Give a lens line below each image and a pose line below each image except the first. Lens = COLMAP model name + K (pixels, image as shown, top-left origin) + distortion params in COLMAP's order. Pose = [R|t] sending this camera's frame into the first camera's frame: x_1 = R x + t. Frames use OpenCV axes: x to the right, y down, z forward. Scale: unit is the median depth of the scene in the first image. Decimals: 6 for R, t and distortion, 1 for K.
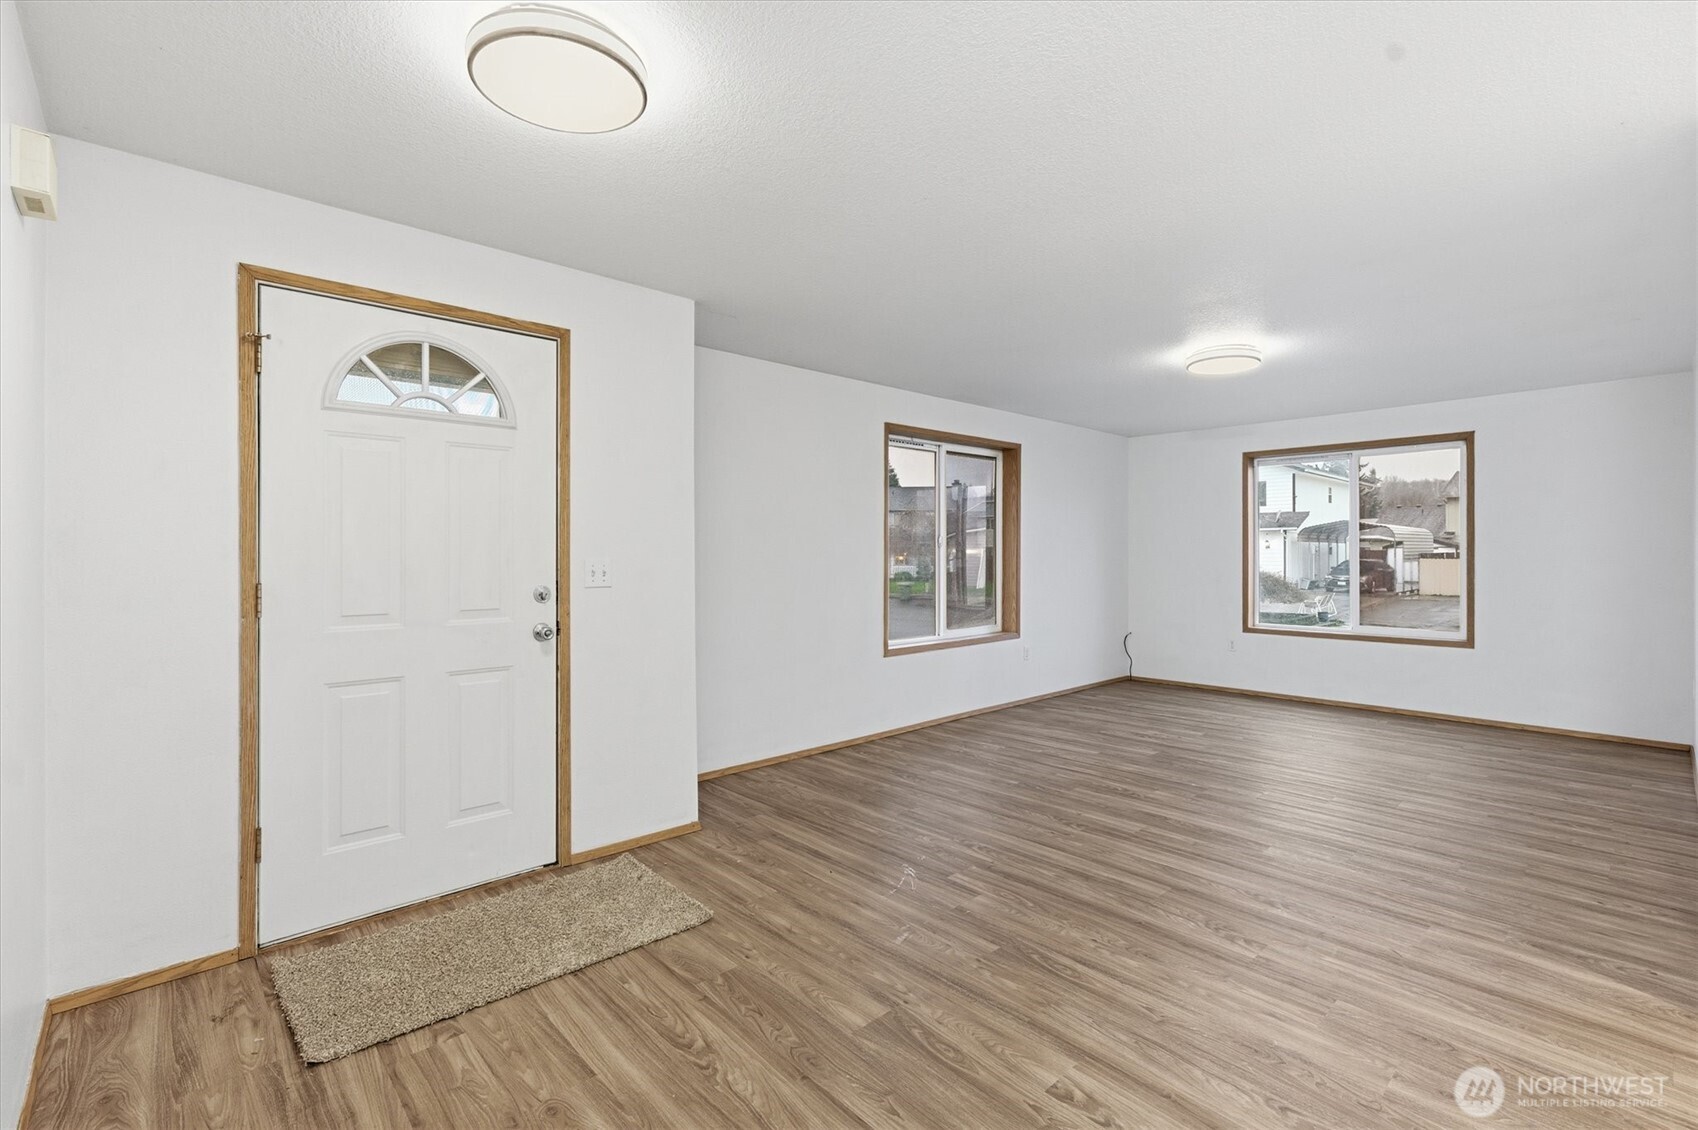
lens RADIAL K [[754.0, 0, 844.7], [0, 754.0, 557.5], [0, 0, 1]] dist [0.001114, 0.000571]
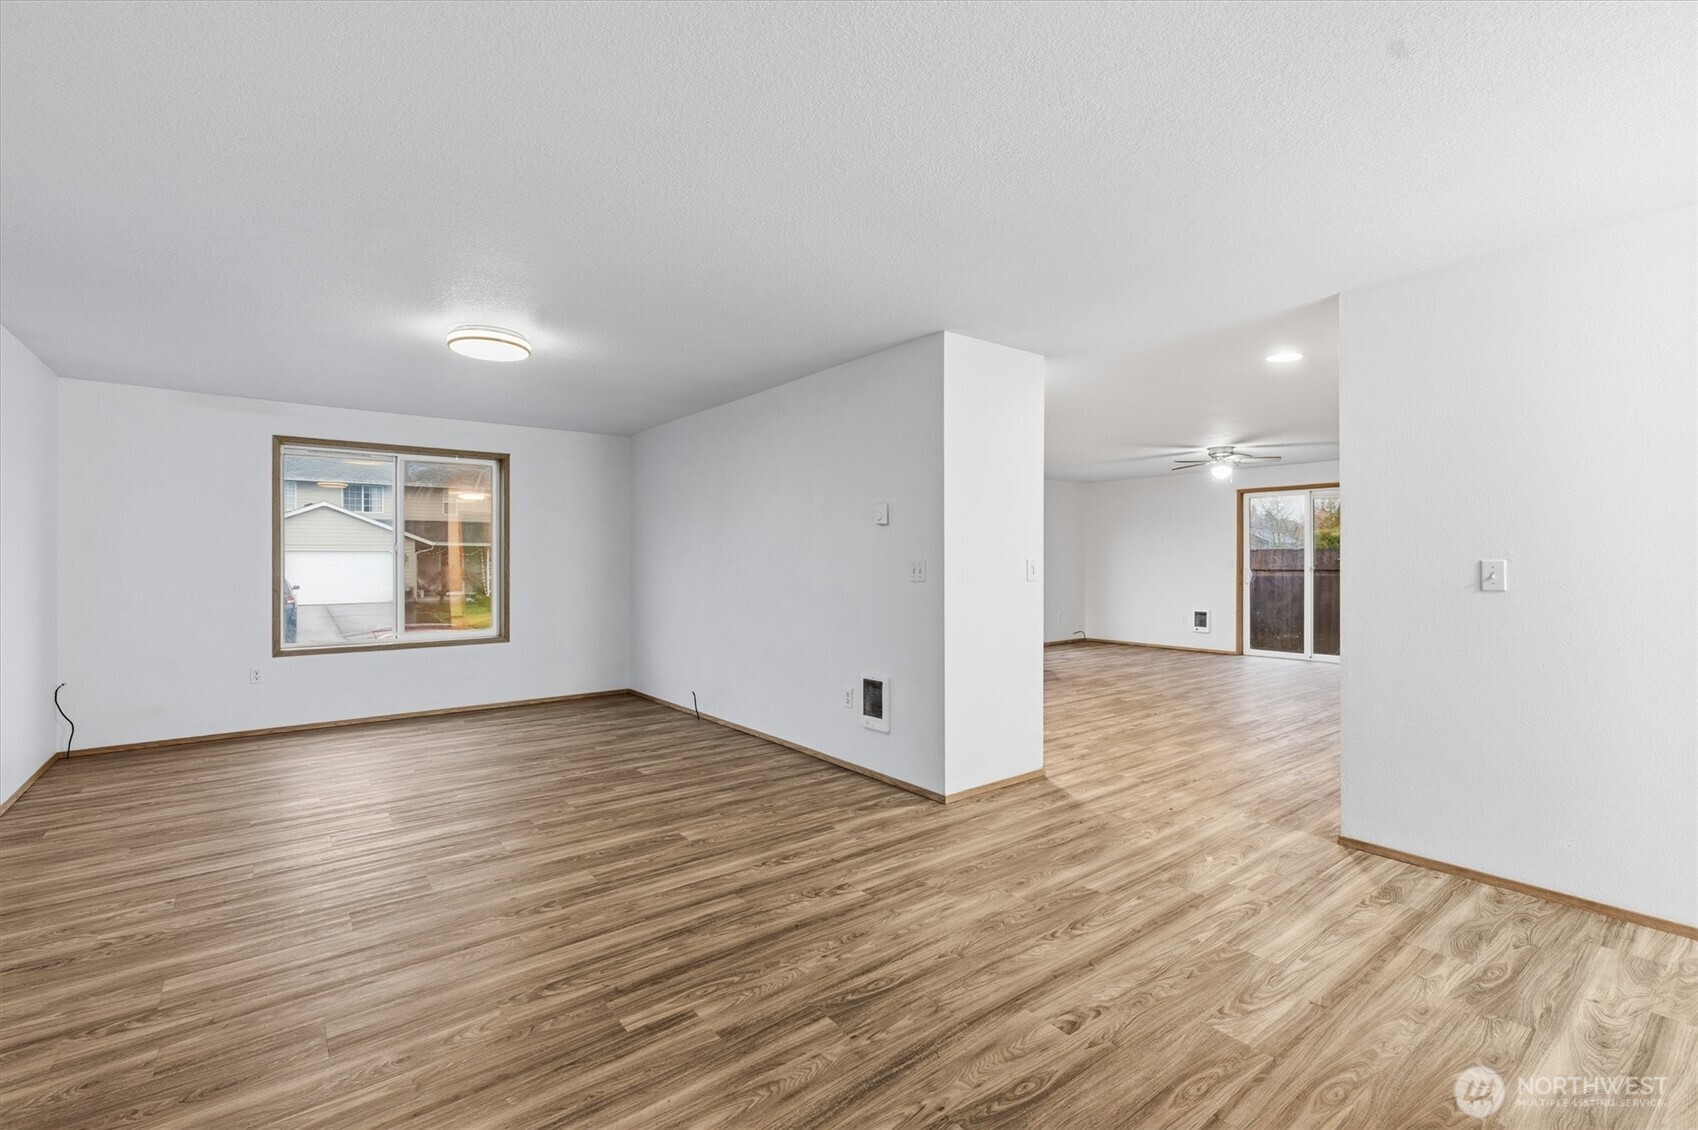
lens RADIAL K [[754.0, 0, 847.1], [0, 754.0, 559.6], [0, 0, 1]] dist [0.001114, 0.000571]
pose [[0.079813, 0.000330, 0.996810, -0.524837], [0.006363, 0.999979, -0.000840, -0.003585], [-0.996790, 0.006410, 0.079810, 0.730570]]
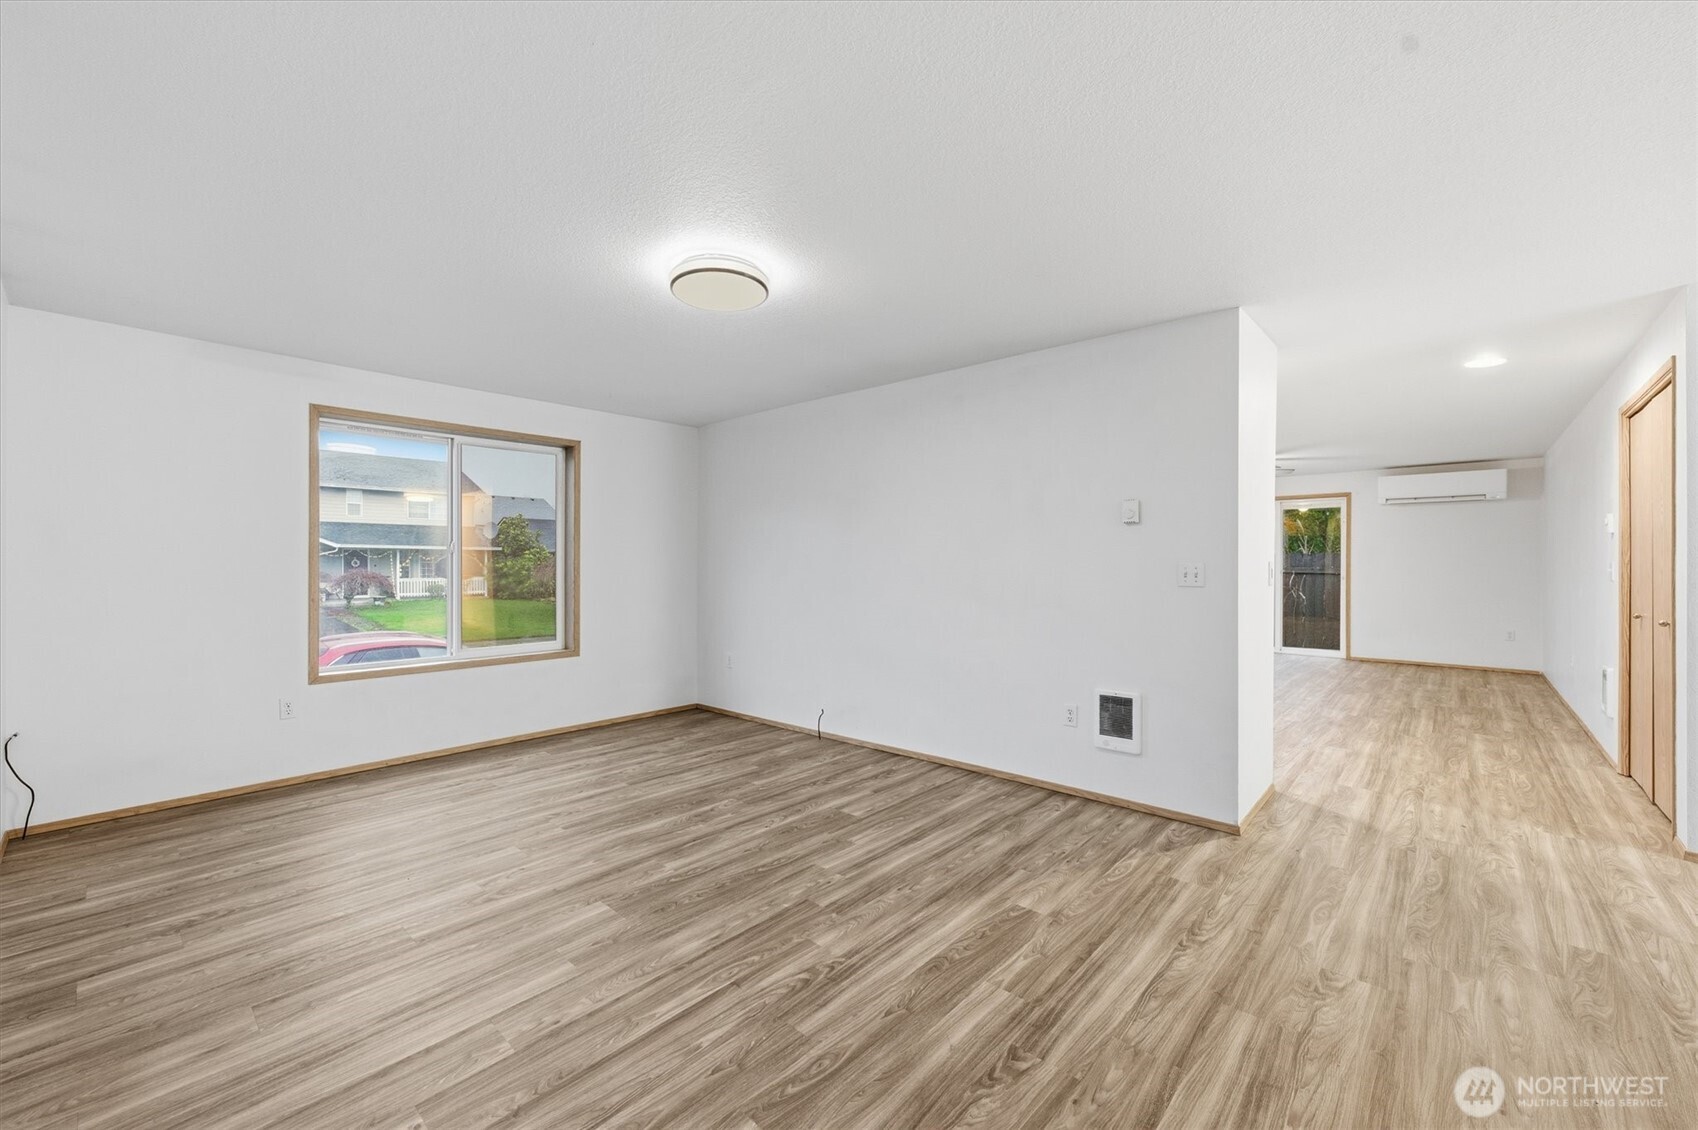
lens RADIAL K [[676.0, 0, 845.7], [0, 676.0, 562.9], [0, 0, 1]] dist [-0.002466, 0.001494]
pose [[-0.095120, -0.000133, 0.995466, -0.195268], [0.005570, 0.999984, 0.000666, -0.006883], [-0.995450, 0.005608, -0.095117, 1.369011]]
